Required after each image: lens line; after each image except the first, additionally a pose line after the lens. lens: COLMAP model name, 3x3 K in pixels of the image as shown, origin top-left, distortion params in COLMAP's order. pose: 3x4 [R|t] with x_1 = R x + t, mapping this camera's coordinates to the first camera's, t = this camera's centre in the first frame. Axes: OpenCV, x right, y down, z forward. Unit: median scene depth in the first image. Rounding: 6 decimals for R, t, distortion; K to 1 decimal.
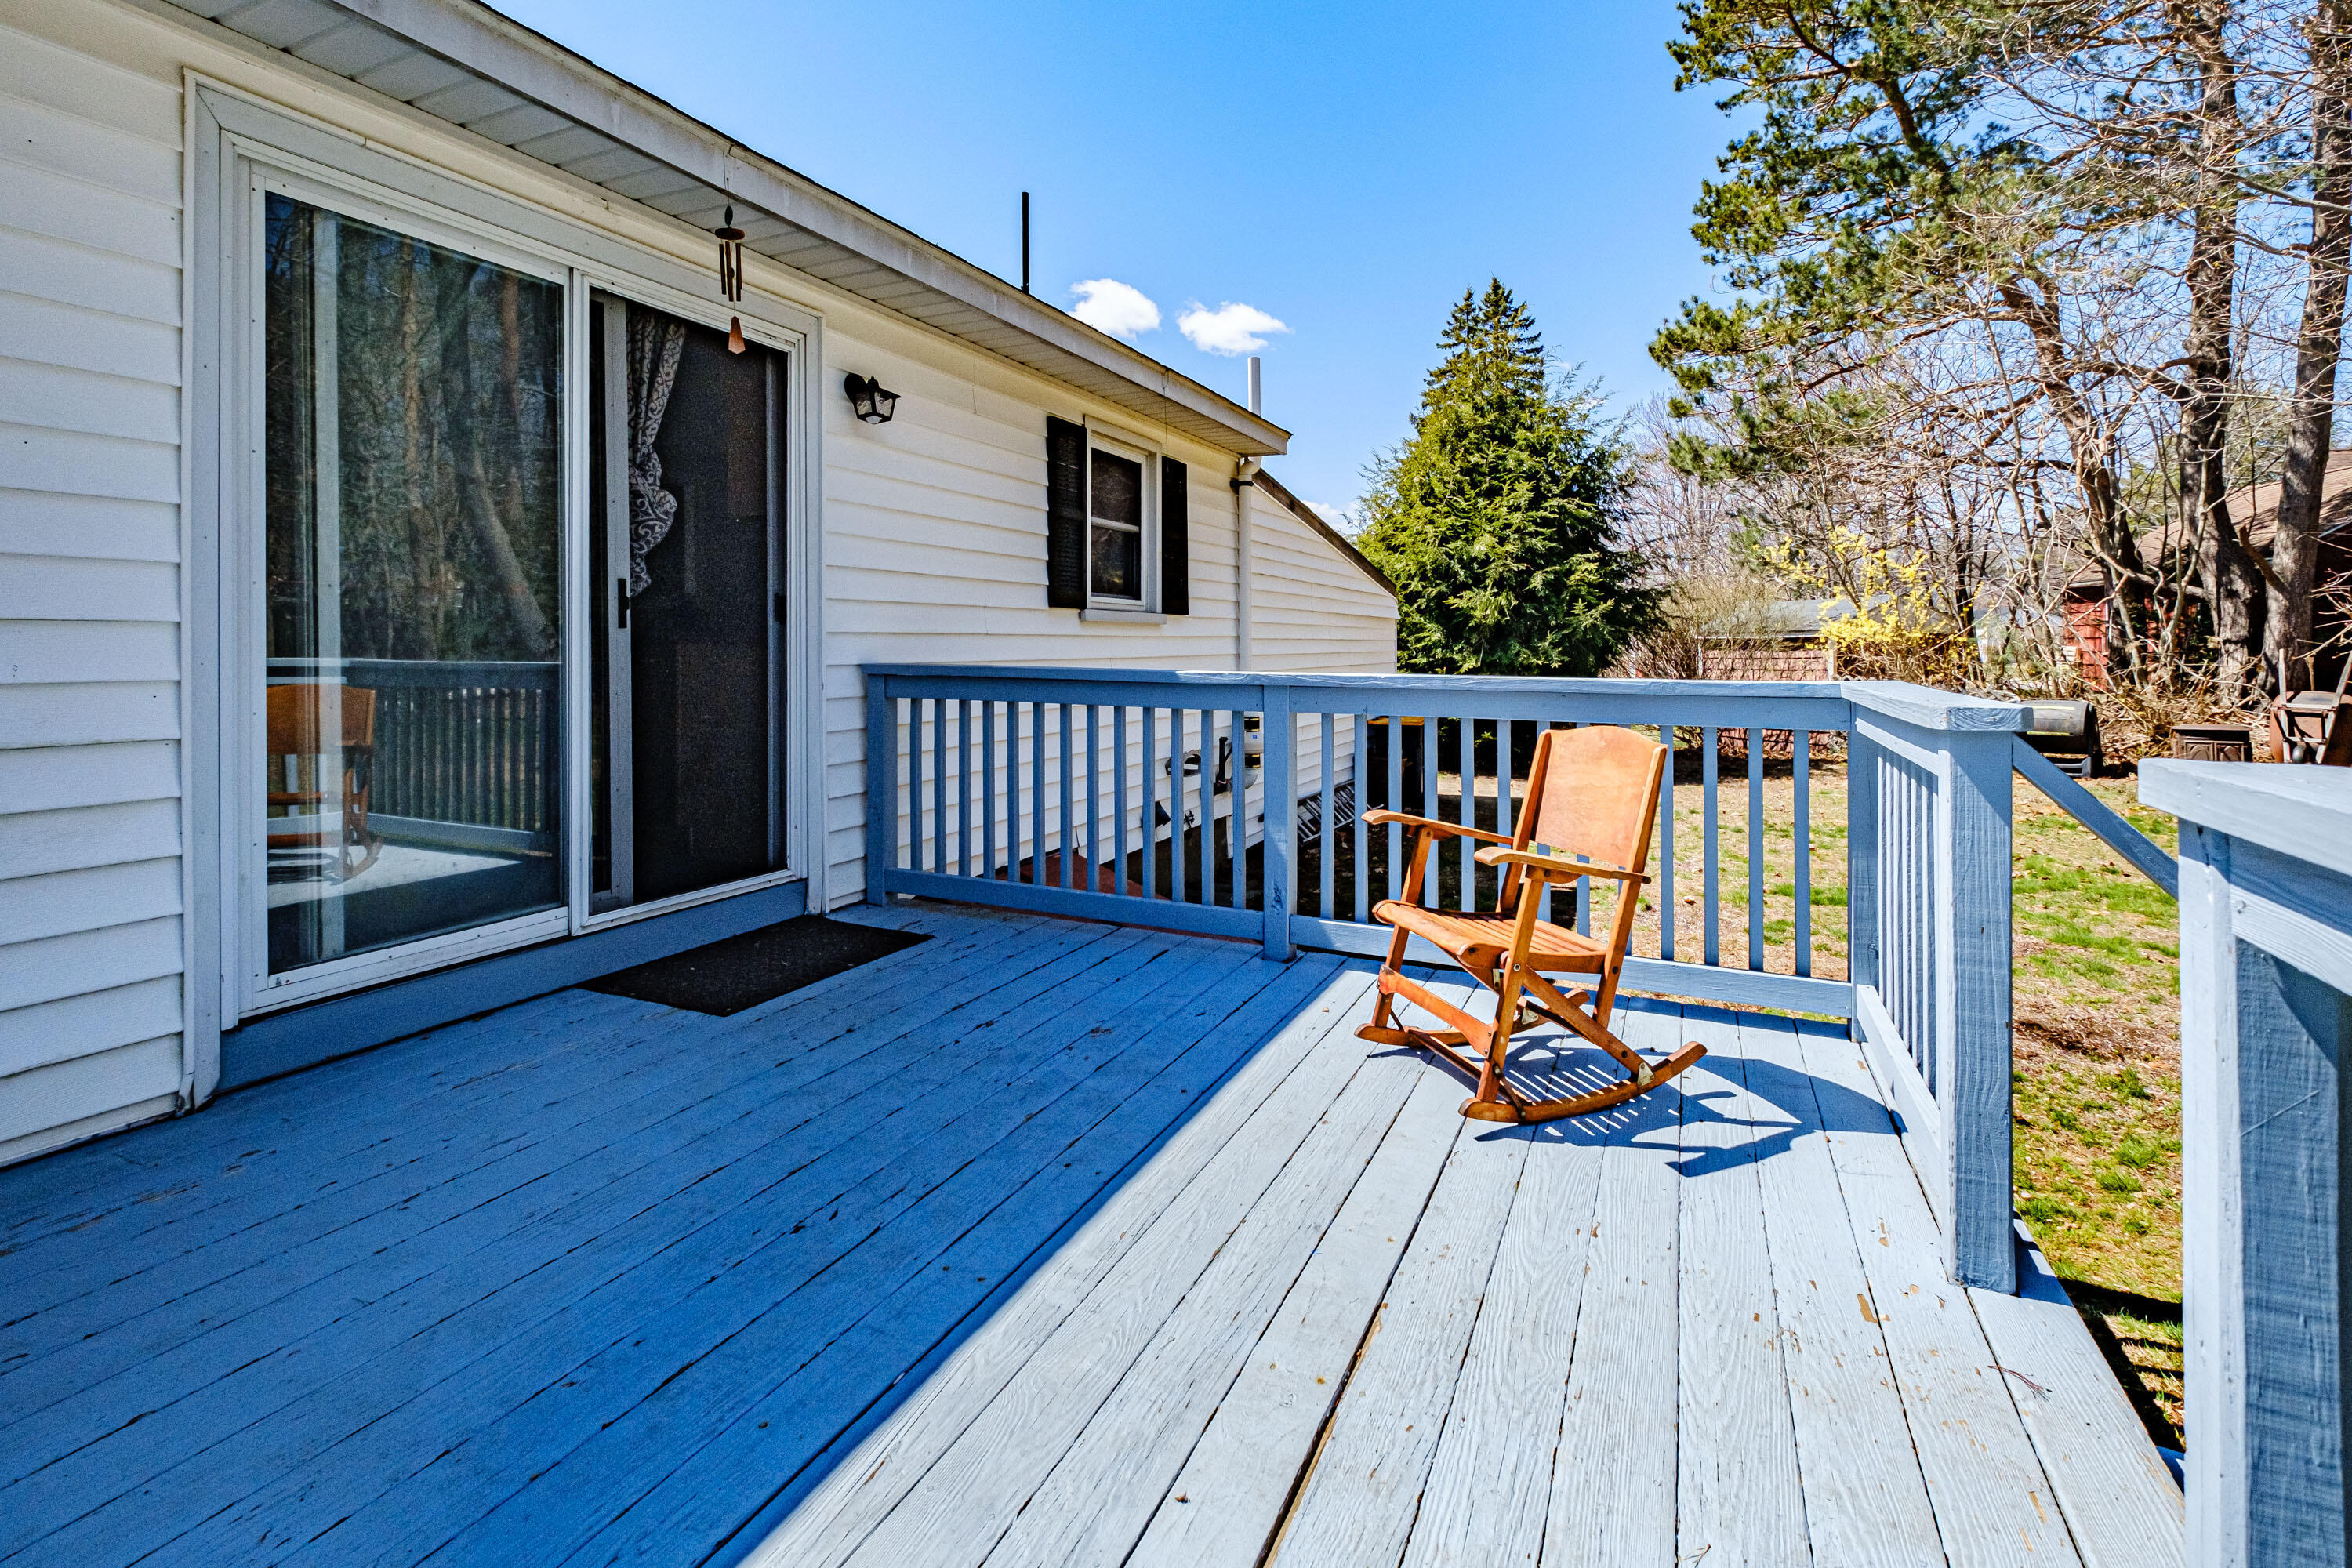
lens RADIAL K [[1080.1, 0, 1179.8], [0, 1080.1, 832.8], [0, 0, 1]] dist [0.006031, 0.000350]
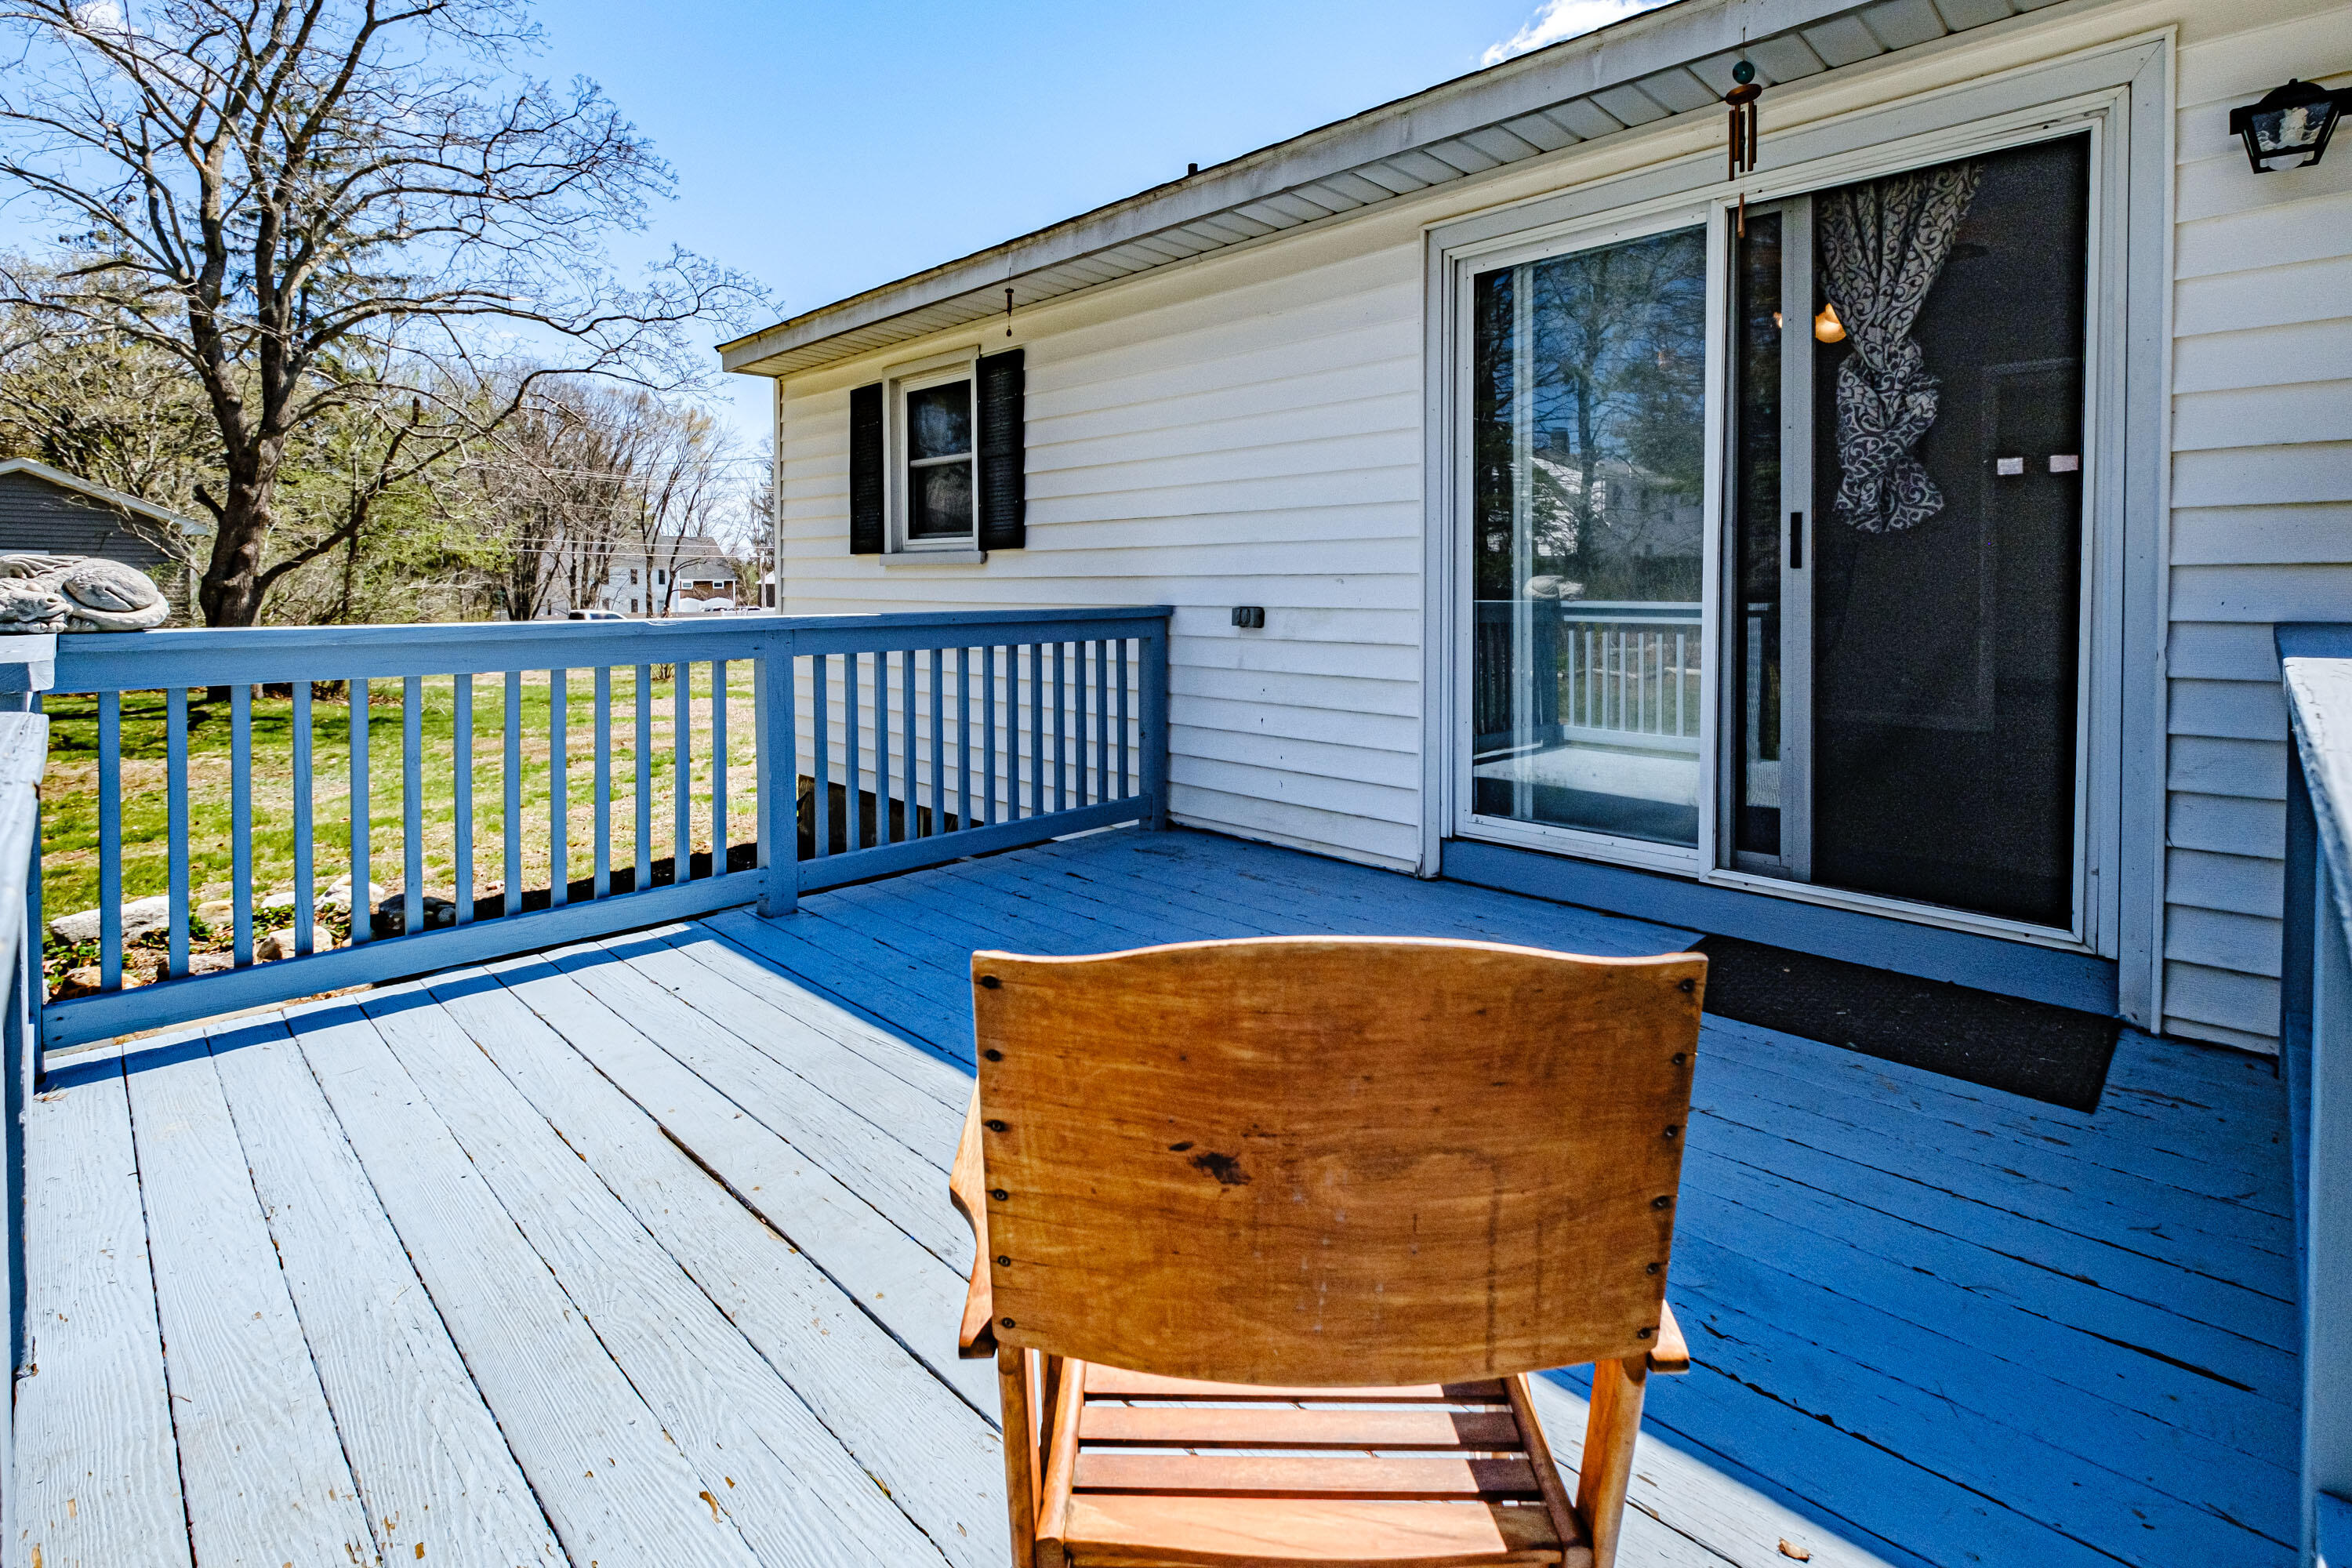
lens RADIAL K [[1066.9, 0, 1170.1], [0, 1066.9, 771.9], [0, 0, 1]] dist [0.002623, -0.004213]
pose [[-0.335550, 0.157635, -0.928739, 0.690864], [-0.164159, 0.961030, 0.222426, -0.194141], [0.927609, 0.227096, -0.296597, 1.145952]]
